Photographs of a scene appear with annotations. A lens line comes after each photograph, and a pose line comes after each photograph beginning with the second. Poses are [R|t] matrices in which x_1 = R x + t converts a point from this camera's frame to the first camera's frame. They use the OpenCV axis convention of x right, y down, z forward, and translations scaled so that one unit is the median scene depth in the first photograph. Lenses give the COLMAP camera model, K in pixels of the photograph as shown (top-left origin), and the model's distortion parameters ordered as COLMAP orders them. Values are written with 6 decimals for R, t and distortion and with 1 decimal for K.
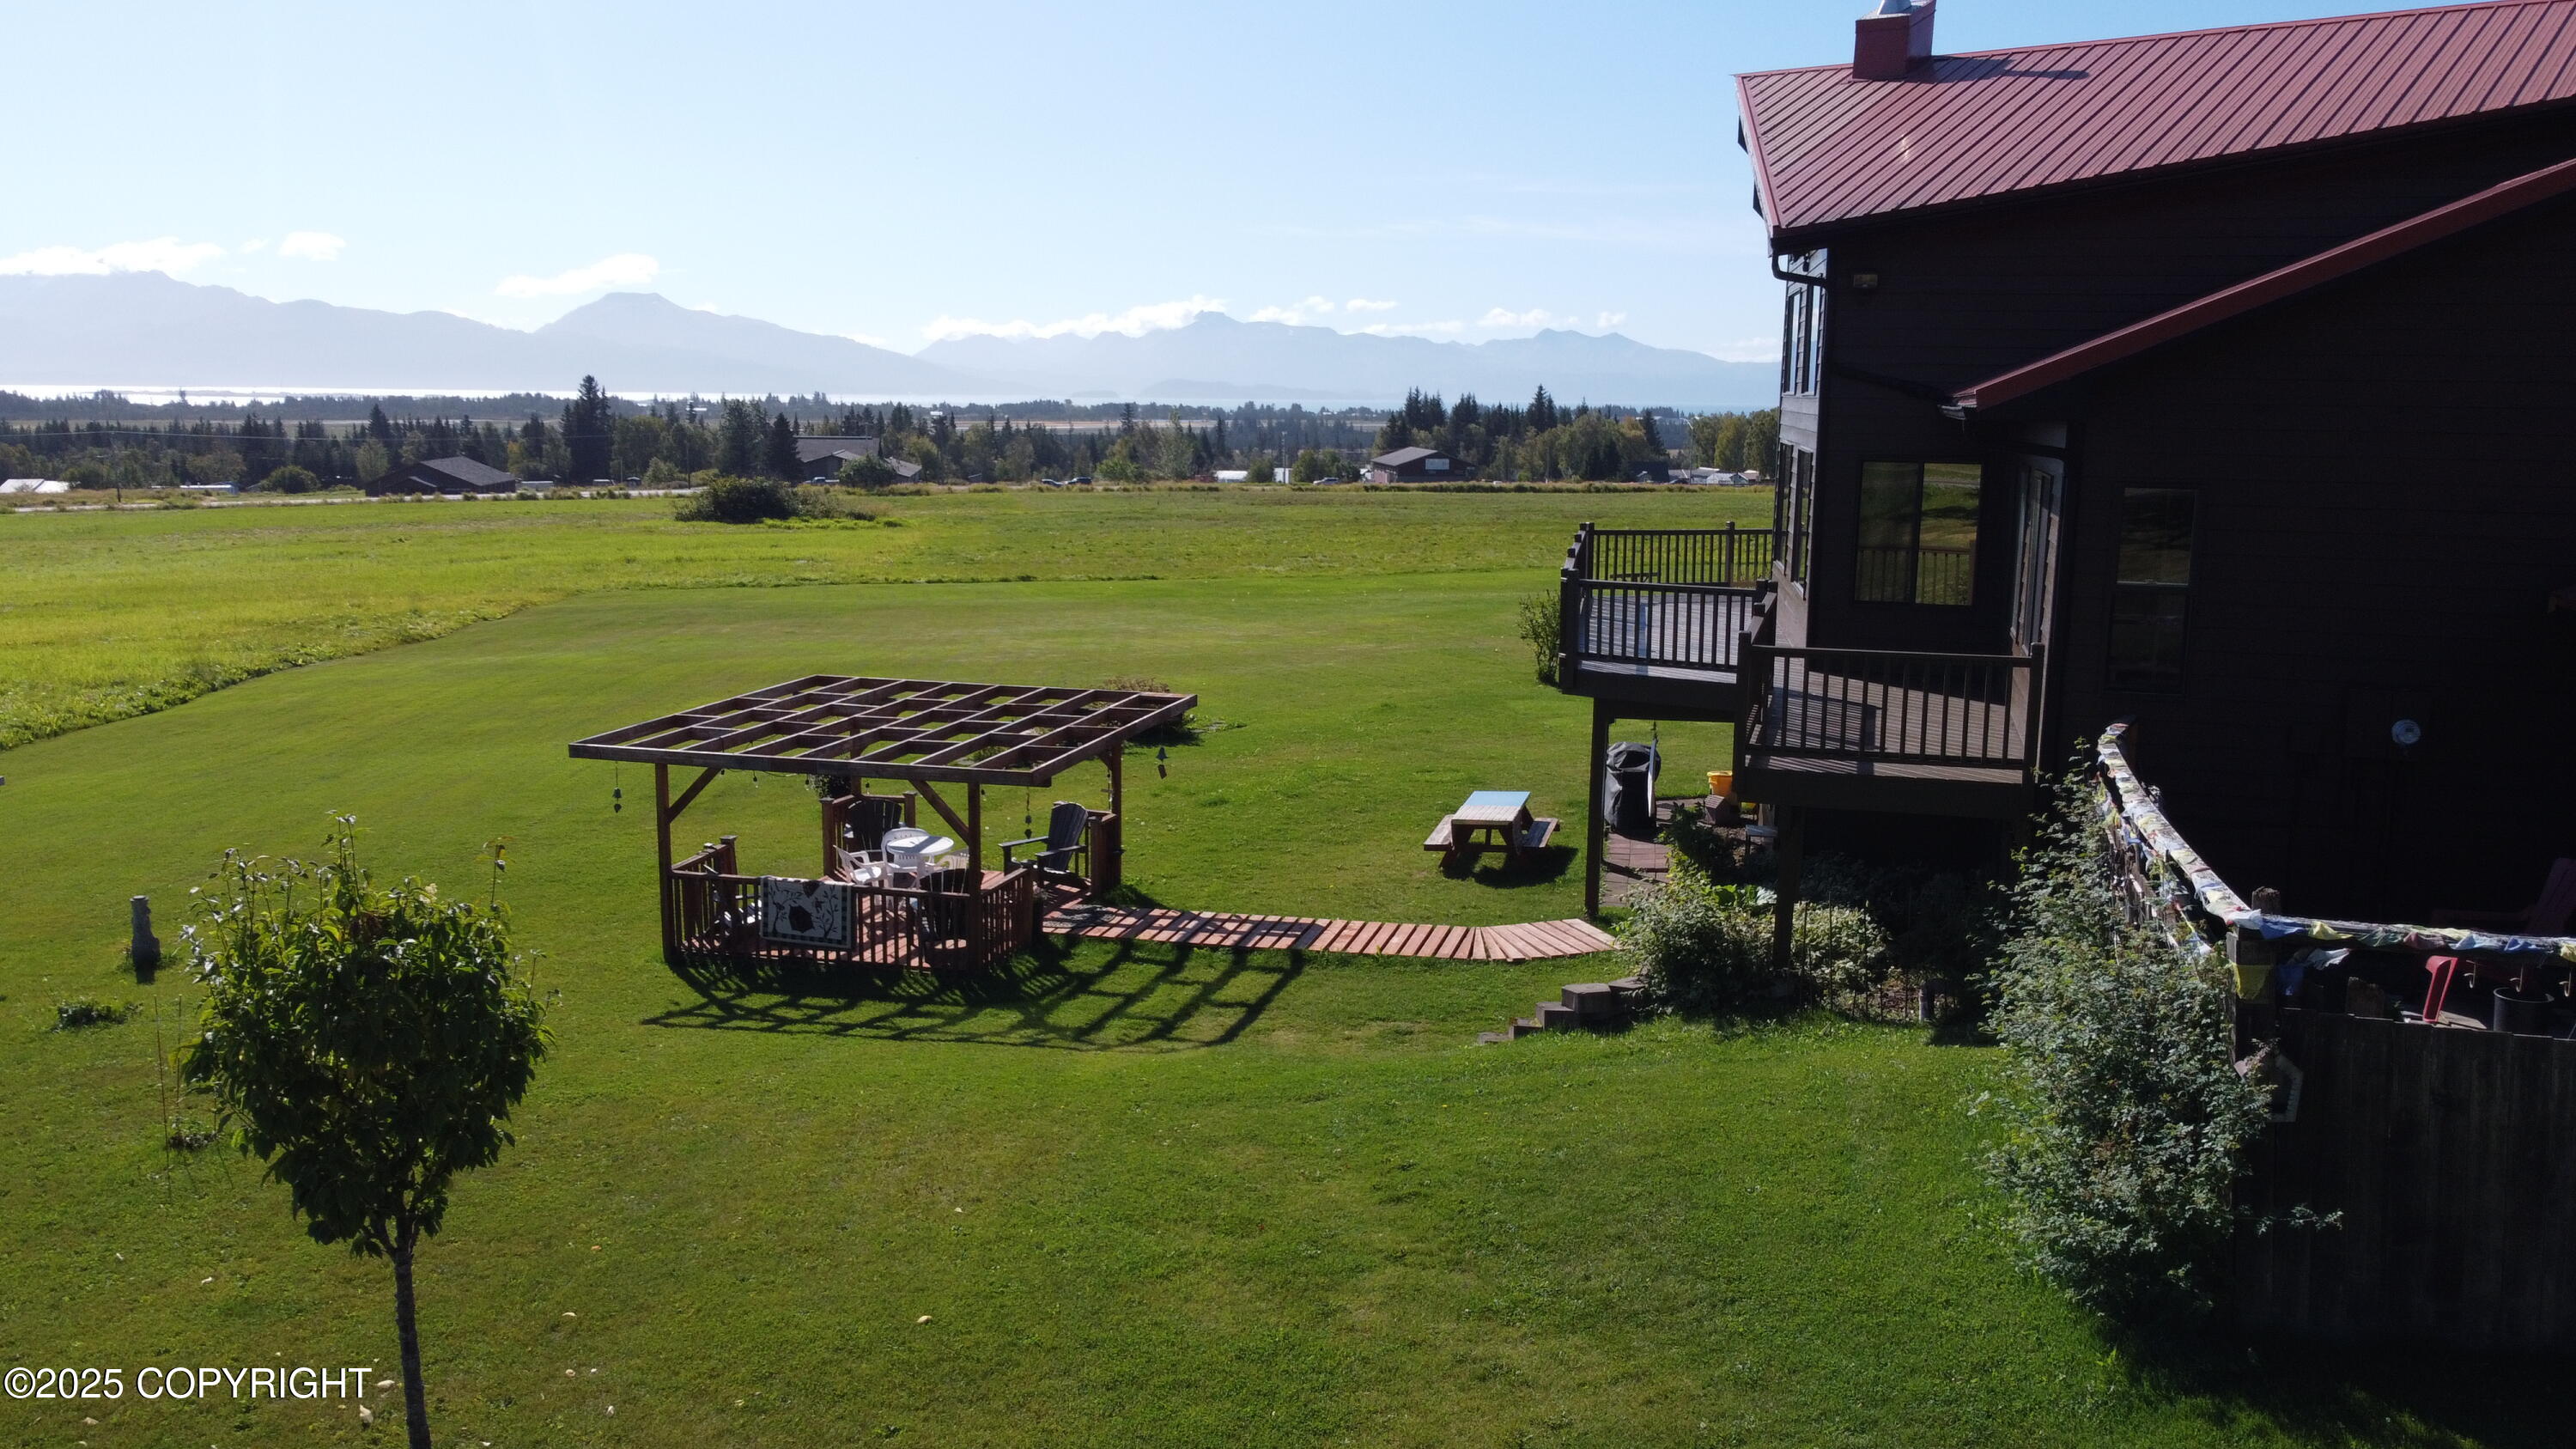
lens RADIAL K [[1957.3, 0, 1277.8], [0, 1957.3, 738.4], [0, 0, 1]] dist [-0.003058, -0.004179]
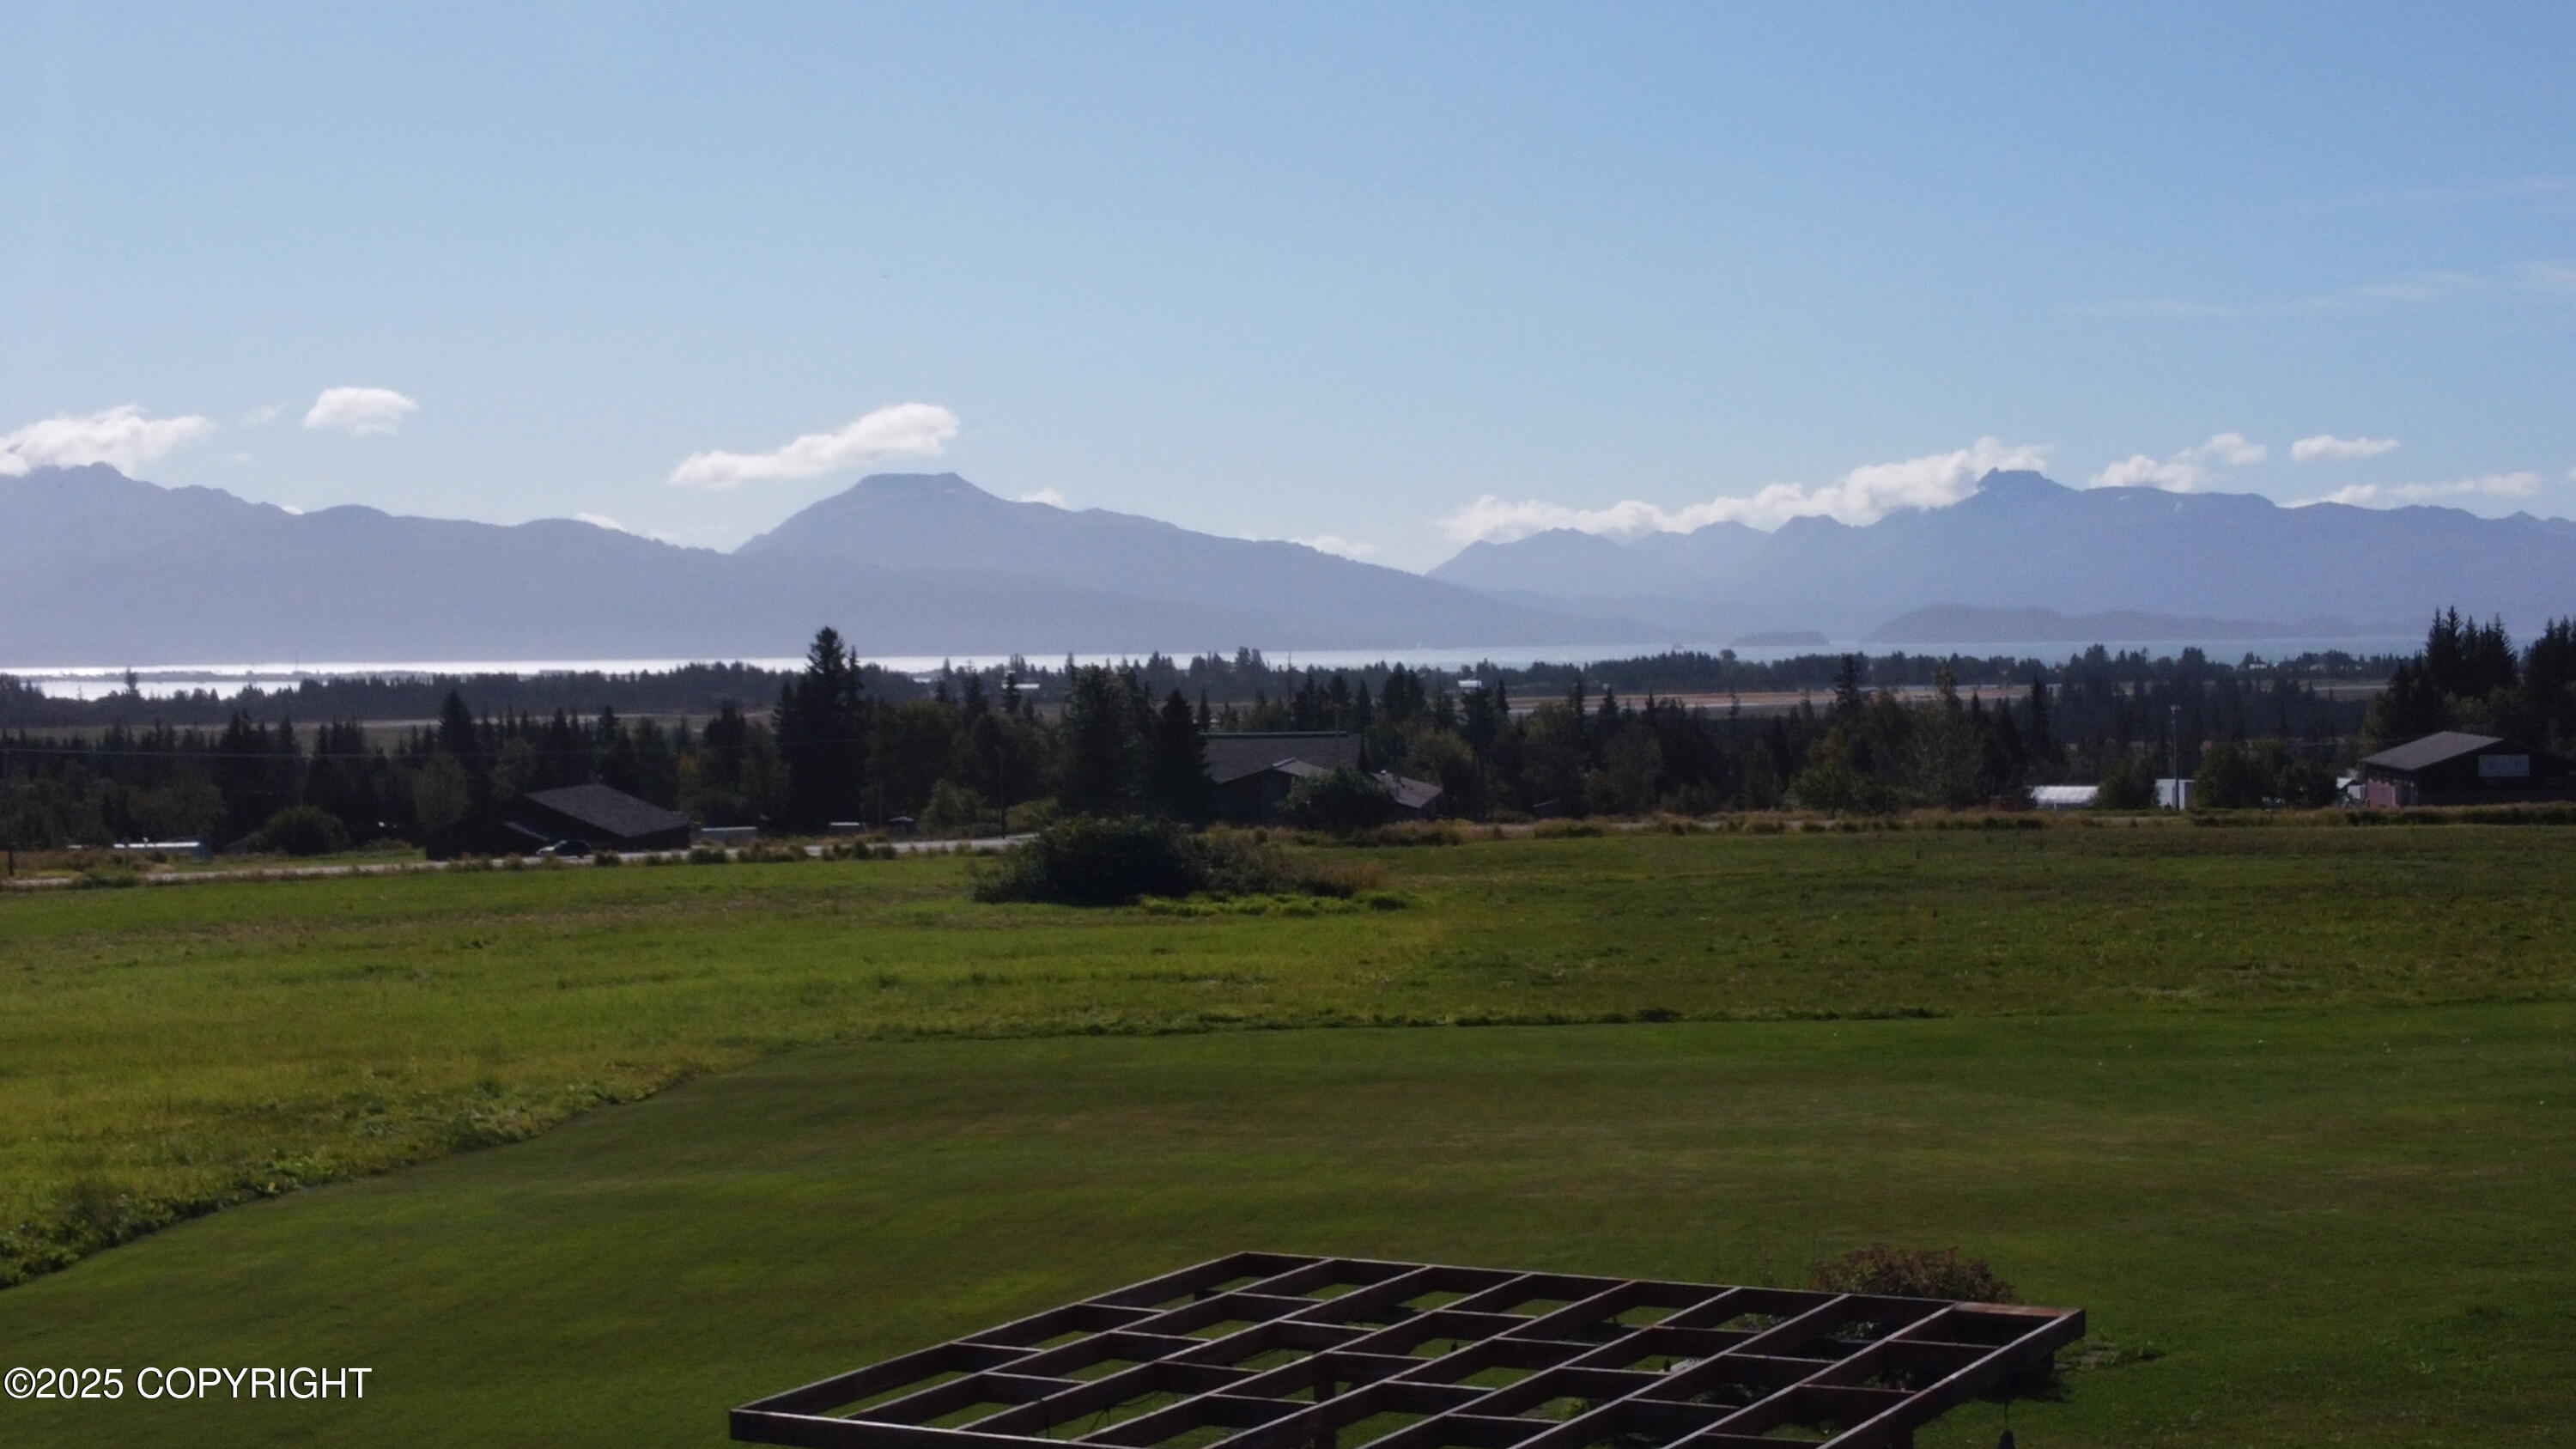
lens RADIAL K [[1957.3, 0, 1277.8], [0, 1957.3, 738.4], [0, 0, 1]] dist [-0.003058, -0.004179]
pose [[0.981921, -0.013380, -0.188820, -0.129850], [-0.007300, 0.994080, -0.108402, -0.097658], [0.189152, 0.107821, 0.976010, 0.500780]]
